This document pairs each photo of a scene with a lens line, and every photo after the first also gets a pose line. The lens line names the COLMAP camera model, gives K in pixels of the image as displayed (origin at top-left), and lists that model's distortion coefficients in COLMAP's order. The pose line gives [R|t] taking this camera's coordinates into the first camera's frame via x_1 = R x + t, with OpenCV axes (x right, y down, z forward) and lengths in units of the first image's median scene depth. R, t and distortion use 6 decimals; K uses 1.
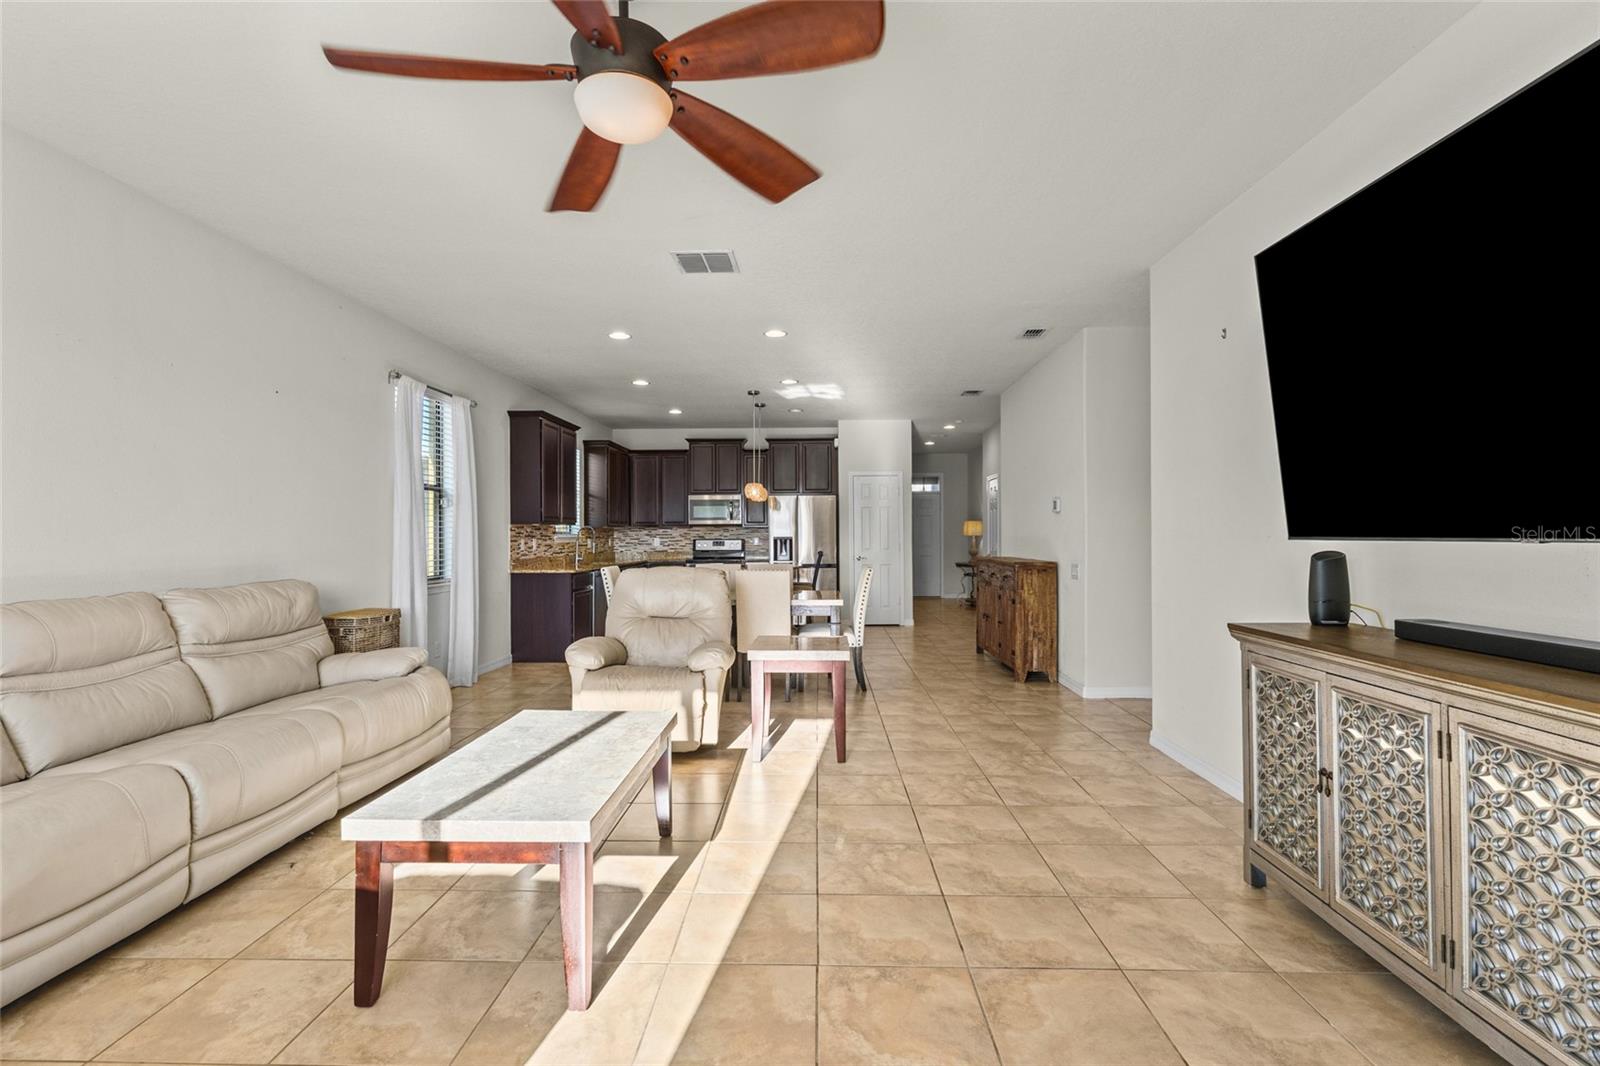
lens RADIAL K [[751.3, 0, 793.3], [0, 751.3, 538.7], [0, 0, 1]] dist [0.002859, 0.000693]
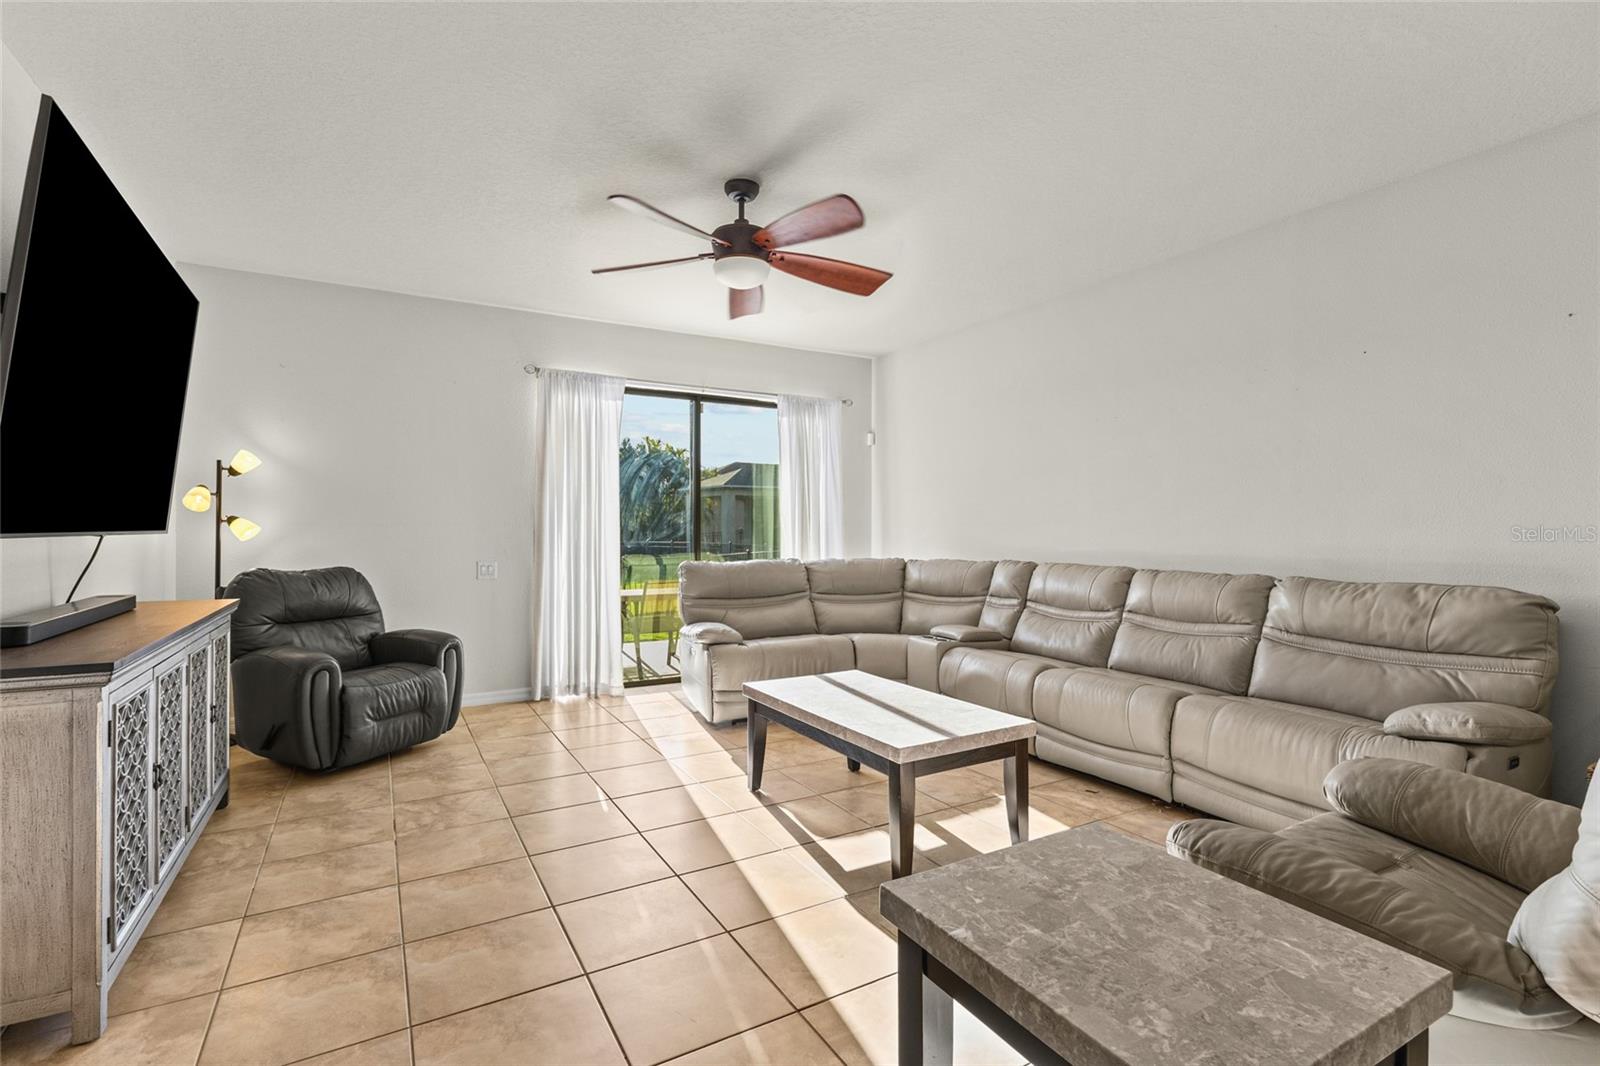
lens RADIAL K [[739.1, 0, 800.0], [0, 739.1, 533.0], [0, 0, 1]] dist [0.001851, 0.001131]
pose [[-0.848670, 0.005653, -0.528893, 0.176806], [0.000464, 0.999950, 0.009943, -0.003213], [0.528923, 0.008193, -0.848631, 0.810149]]
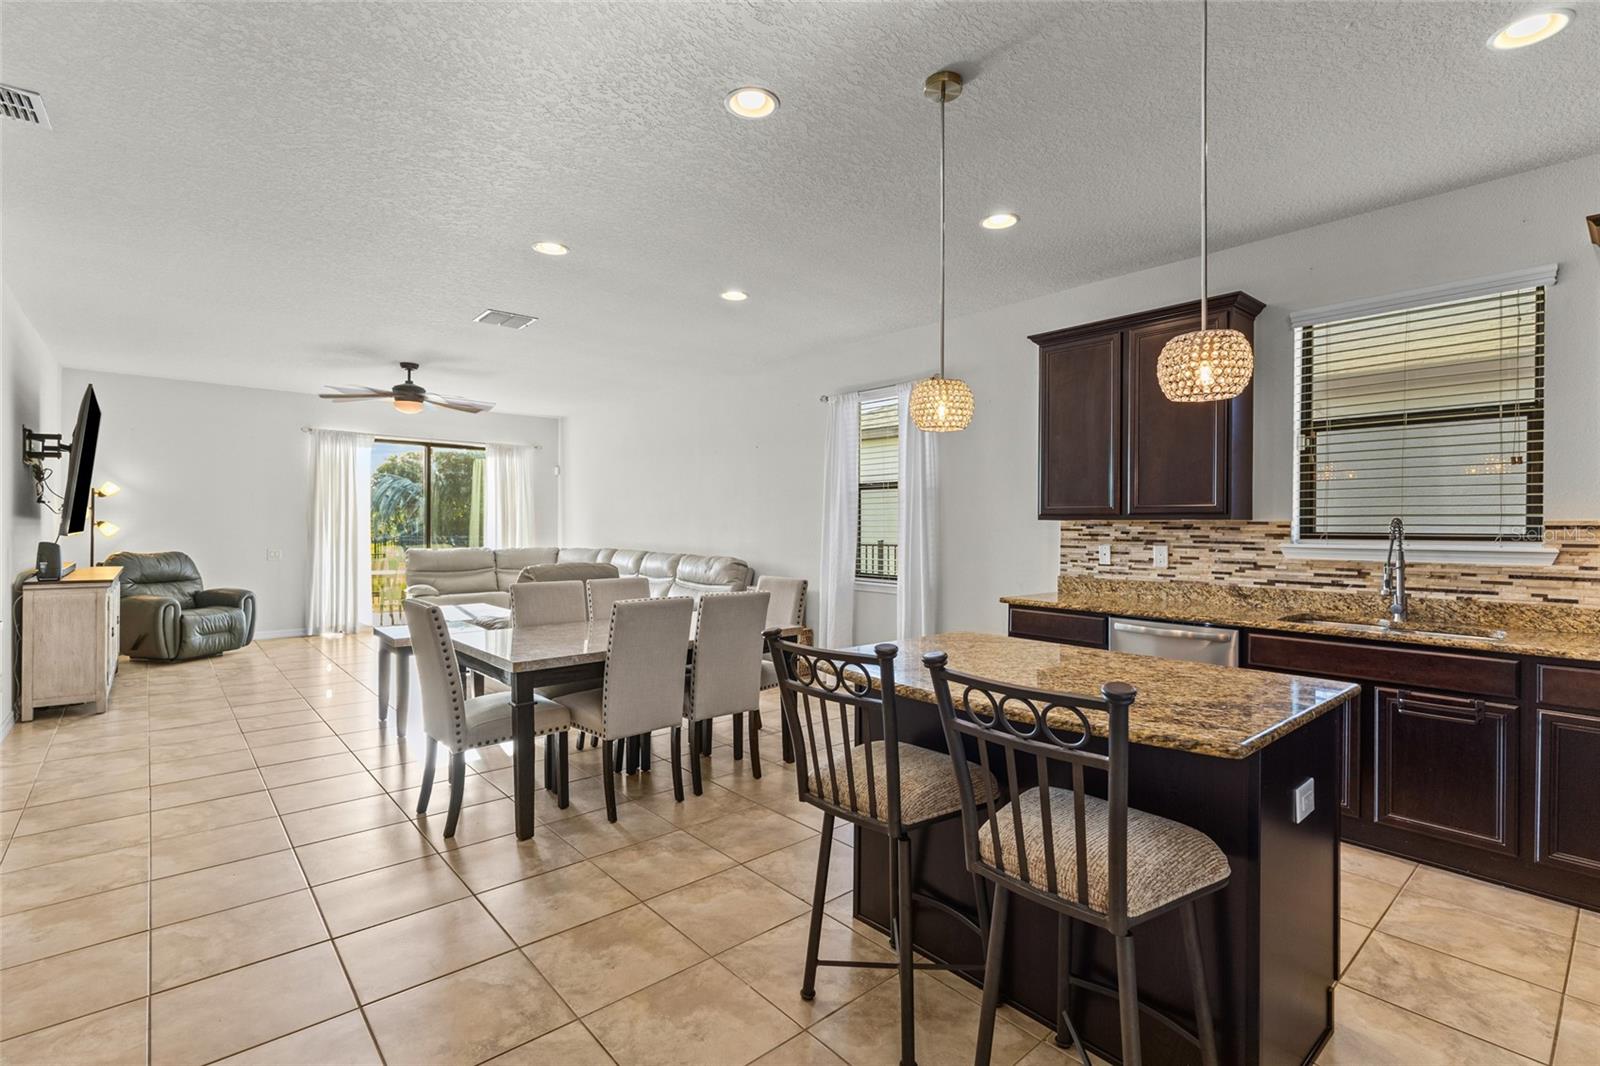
lens RADIAL K [[736.9, 0, 798.2], [0, 736.9, 528.6], [0, 0, 1]] dist [0.002431, 0.001709]
pose [[-0.729400, 0.001774, -0.684085, 0.257121], [-0.006861, 0.999927, 0.009908, -0.019803], [0.684053, 0.011920, -0.729335, 1.533319]]
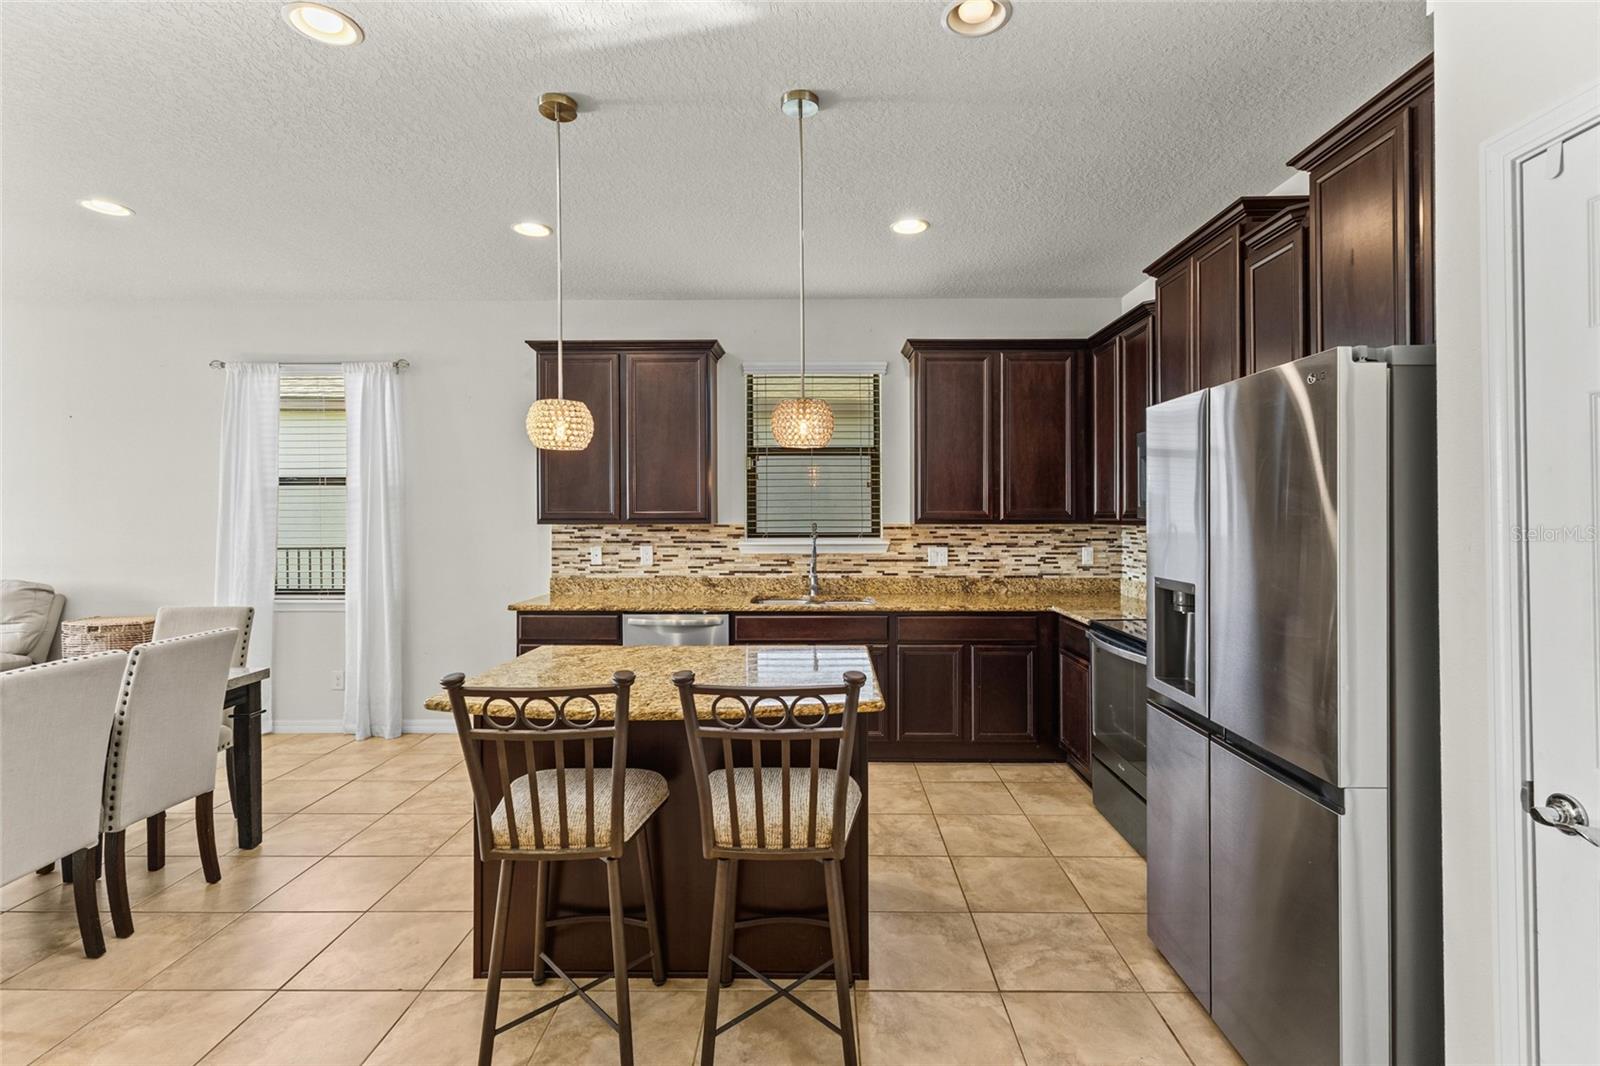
lens RADIAL K [[744.9, 0, 816.1], [0, 744.9, 509.9], [0, 0, 1]] dist [0.001913, 0.000777]
pose [[0.030439, -0.002140, -0.999534, 0.334700], [-0.003925, 0.999990, -0.002260, -0.036168], [0.999529, 0.003992, 0.030430, 1.422489]]
